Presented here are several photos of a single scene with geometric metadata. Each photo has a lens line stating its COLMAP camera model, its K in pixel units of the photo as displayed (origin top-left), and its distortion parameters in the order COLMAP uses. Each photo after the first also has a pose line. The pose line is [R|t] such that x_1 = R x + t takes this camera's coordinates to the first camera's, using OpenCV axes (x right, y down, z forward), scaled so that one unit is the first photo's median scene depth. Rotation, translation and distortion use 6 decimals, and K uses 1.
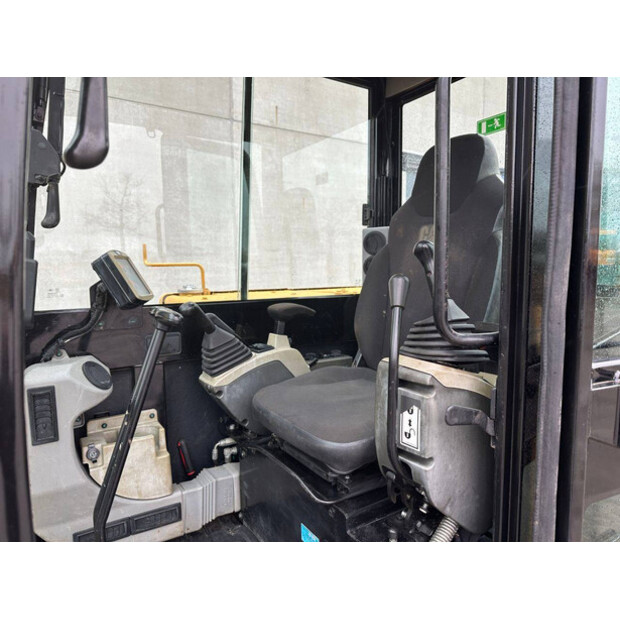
lens RADIAL K [[431.8, 0, 311.4], [0, 431.8, 310.7], [0, 0, 1]] dist [0.078545, -0.095874]
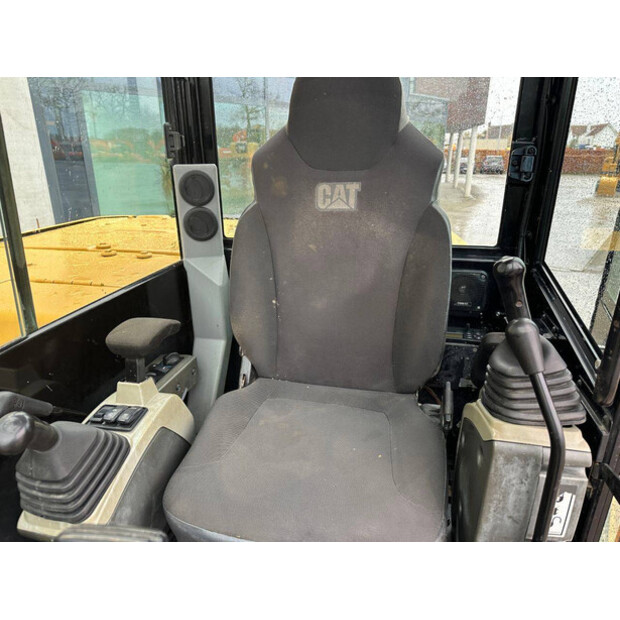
lens RADIAL K [[431.8, 0, 311.4], [0, 431.8, 310.7], [0, 0, 1]] dist [0.078545, -0.095874]
pose [[0.701132, -0.238628, 0.671916, -0.293395], [0.063022, 0.959388, 0.274959, -0.185966], [-0.710241, -0.150437, 0.687697, 0.459628]]
